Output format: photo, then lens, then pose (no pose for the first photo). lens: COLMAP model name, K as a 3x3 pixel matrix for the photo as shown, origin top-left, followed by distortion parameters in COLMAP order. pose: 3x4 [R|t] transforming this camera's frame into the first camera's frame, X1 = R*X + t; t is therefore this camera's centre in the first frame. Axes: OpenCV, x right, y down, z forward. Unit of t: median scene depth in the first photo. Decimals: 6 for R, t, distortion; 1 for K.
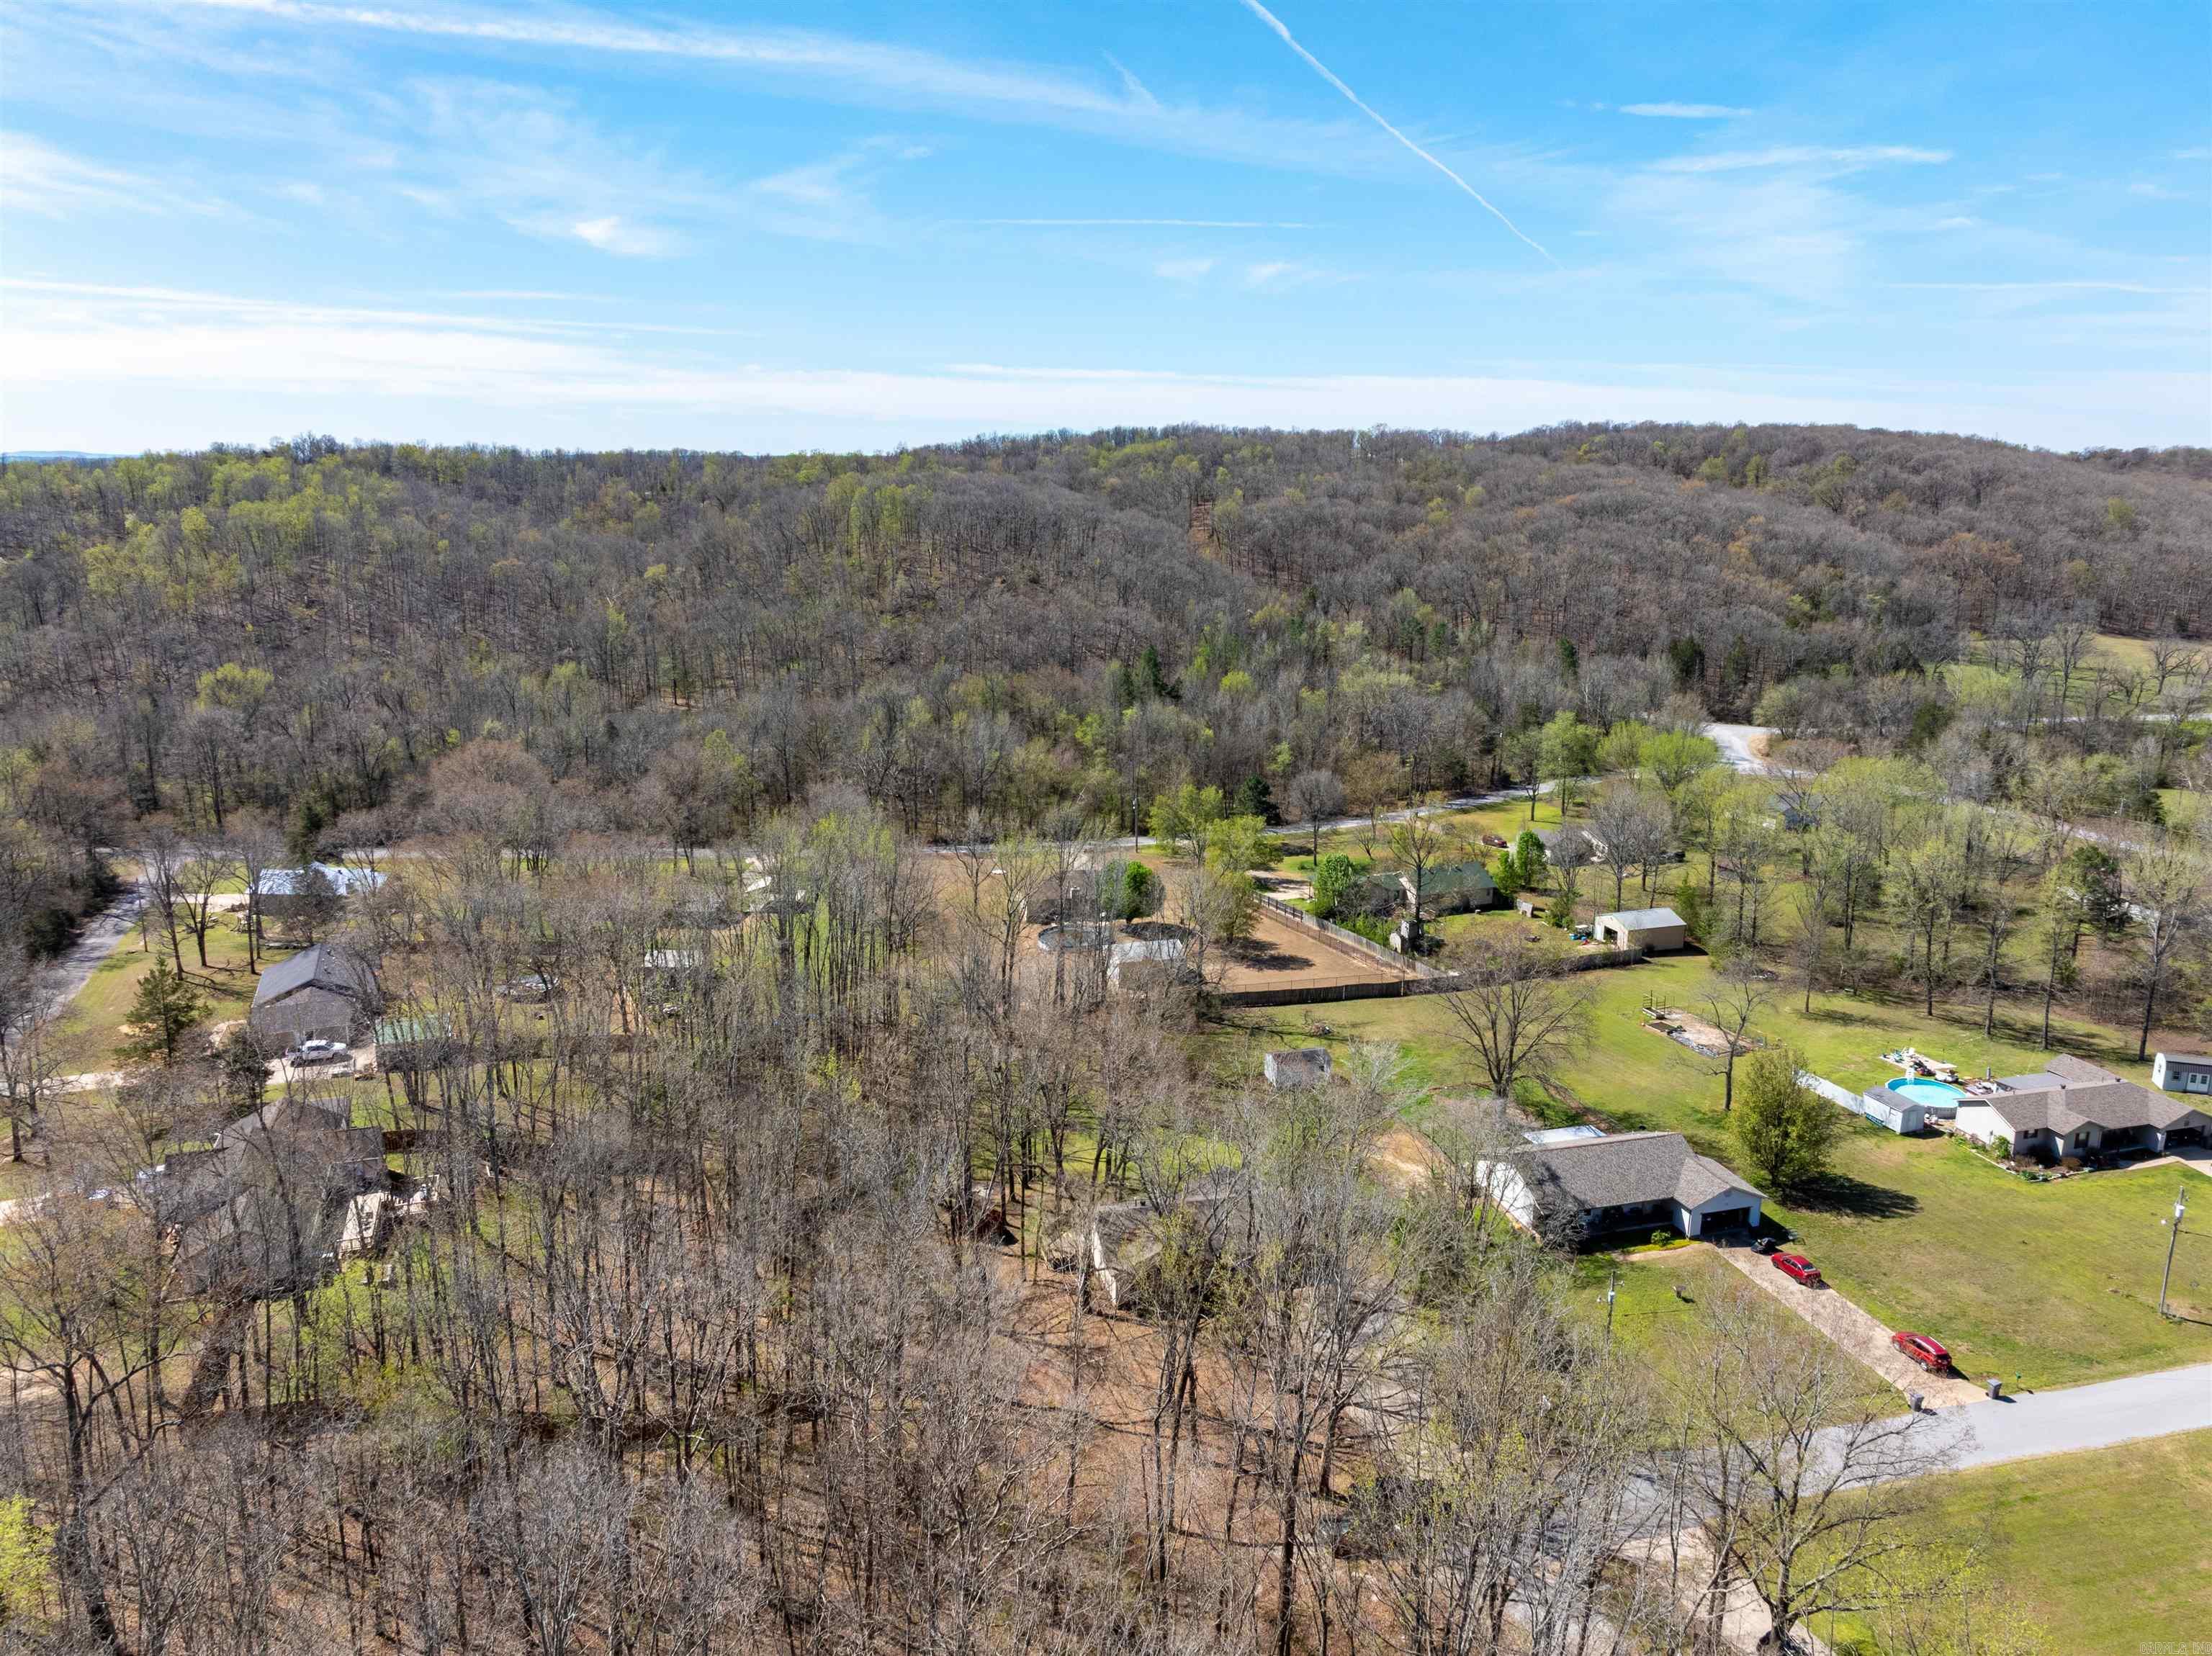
lens RADIAL K [[1558.3, 0, 1101.2], [0, 1558.3, 827.4], [0, 0, 1]] dist [-0.036527, 0.019686]
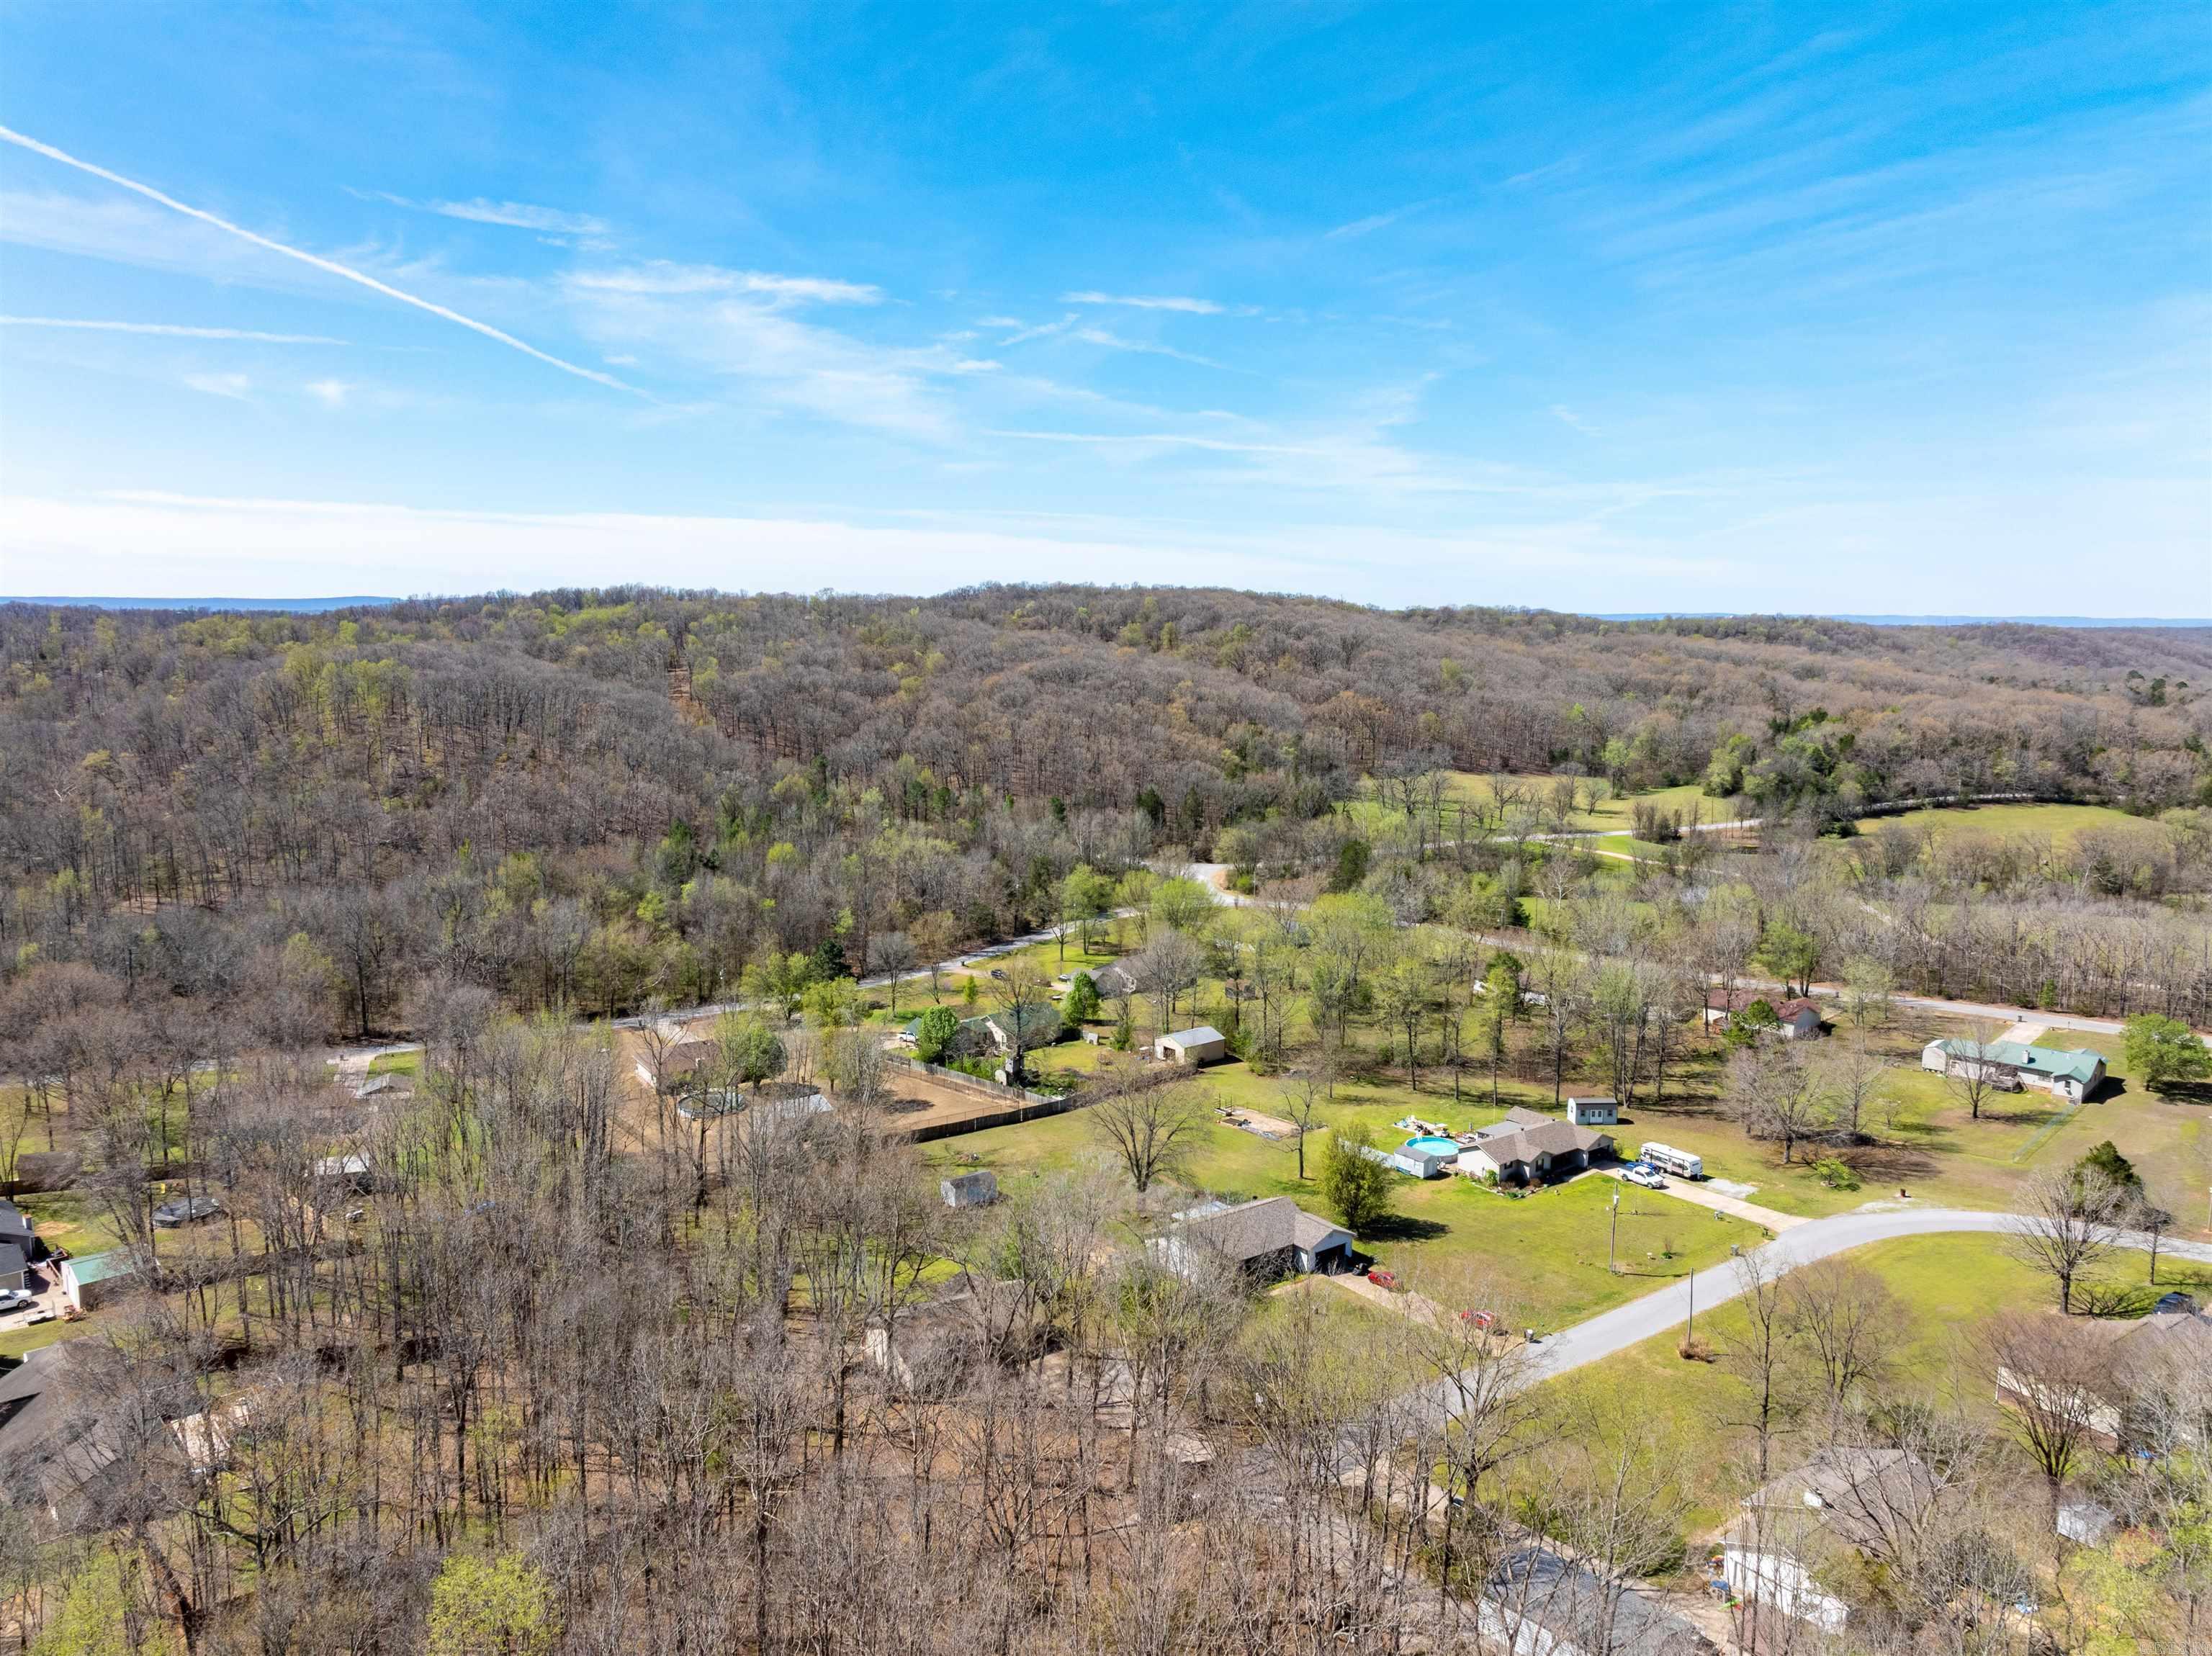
lens RADIAL K [[1558.3, 0, 1107.2], [0, 1558.3, 831.3], [0, 0, 1]] dist [-0.036527, 0.019686]
pose [[0.930243, -0.046690, 0.363961, -0.108373], [0.078569, 0.994212, -0.073274, -0.012948], [-0.358433, 0.096758, 0.928527, -0.095665]]
